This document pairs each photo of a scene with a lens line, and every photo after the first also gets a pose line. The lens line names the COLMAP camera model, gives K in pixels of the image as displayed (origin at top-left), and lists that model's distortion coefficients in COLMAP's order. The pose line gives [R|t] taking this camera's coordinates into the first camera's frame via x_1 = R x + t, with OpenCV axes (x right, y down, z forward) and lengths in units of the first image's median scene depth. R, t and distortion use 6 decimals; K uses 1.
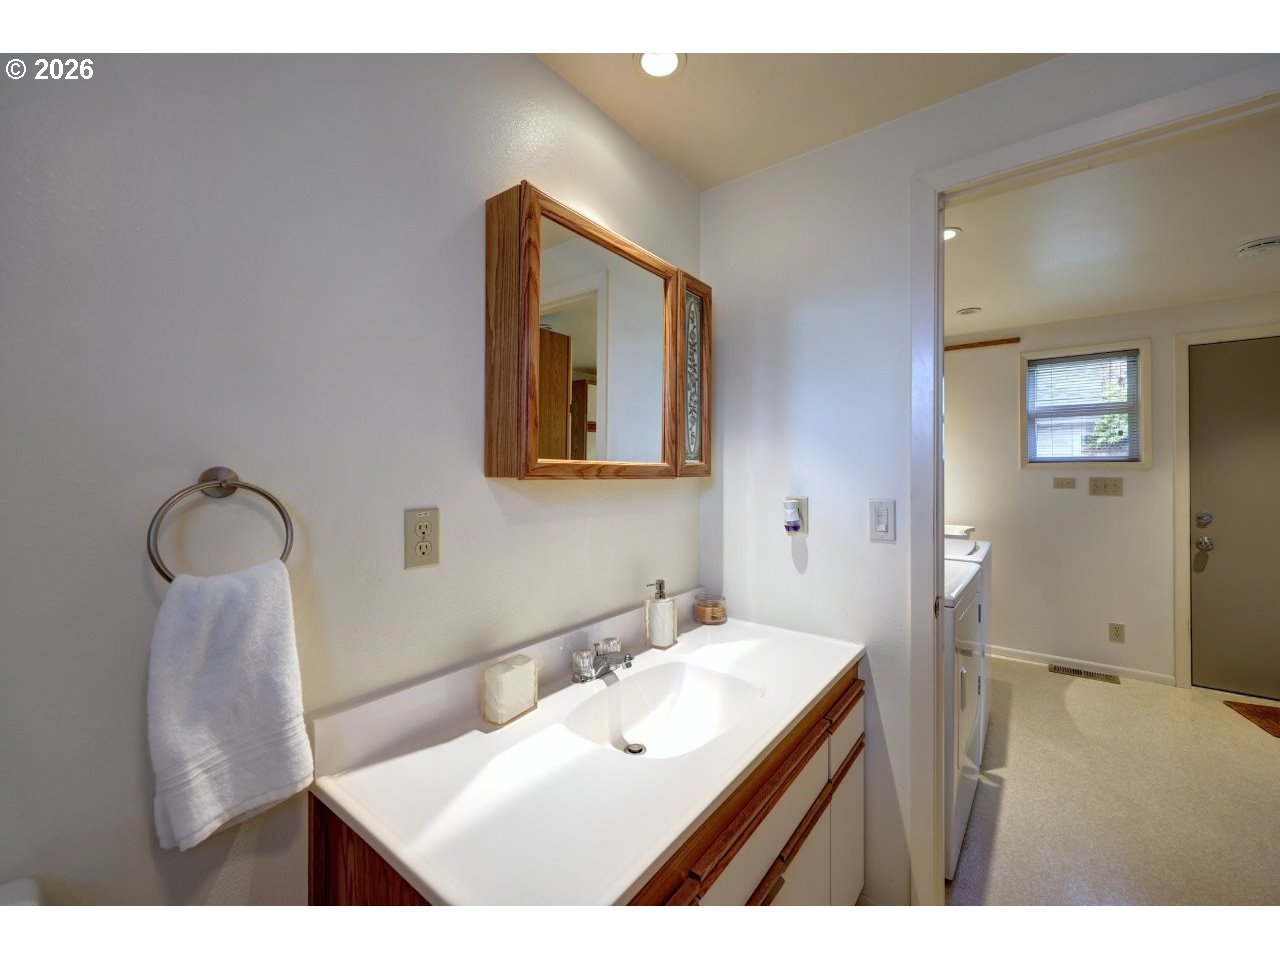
lens RADIAL K [[516.0, 0, 643.4], [0, 516.0, 472.2], [0, 0, 1]] dist [0.000626, -0.000114]
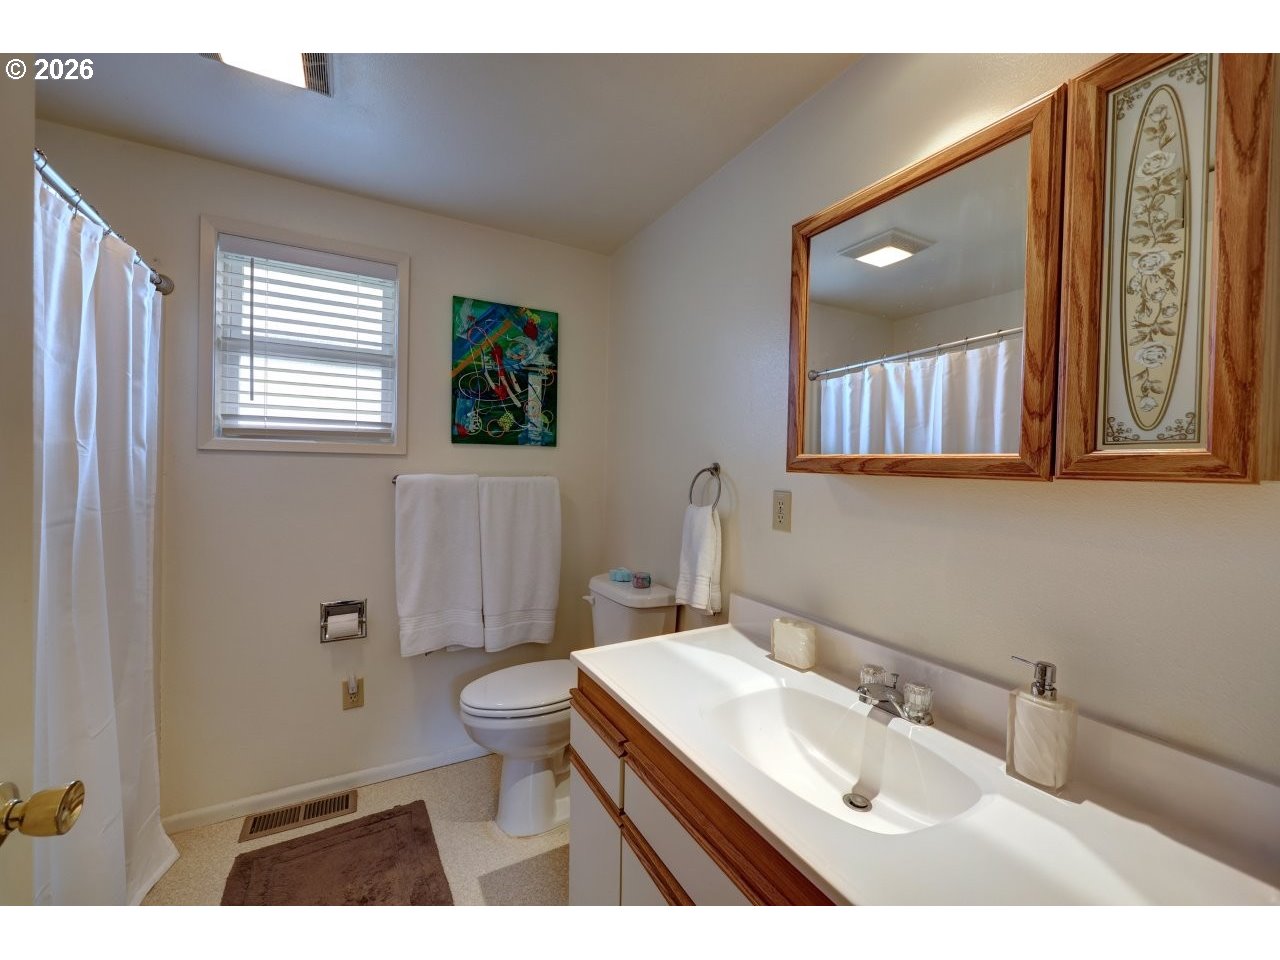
lens RADIAL K [[516.0, 0, 643.4], [0, 516.0, 472.2], [0, 0, 1]] dist [0.000626, -0.000114]
pose [[-0.393515, 0.003260, -0.919312, 0.767915], [-0.019701, 0.999734, 0.011978, 0.004969], [0.919107, 0.022825, -0.393346, 0.873686]]
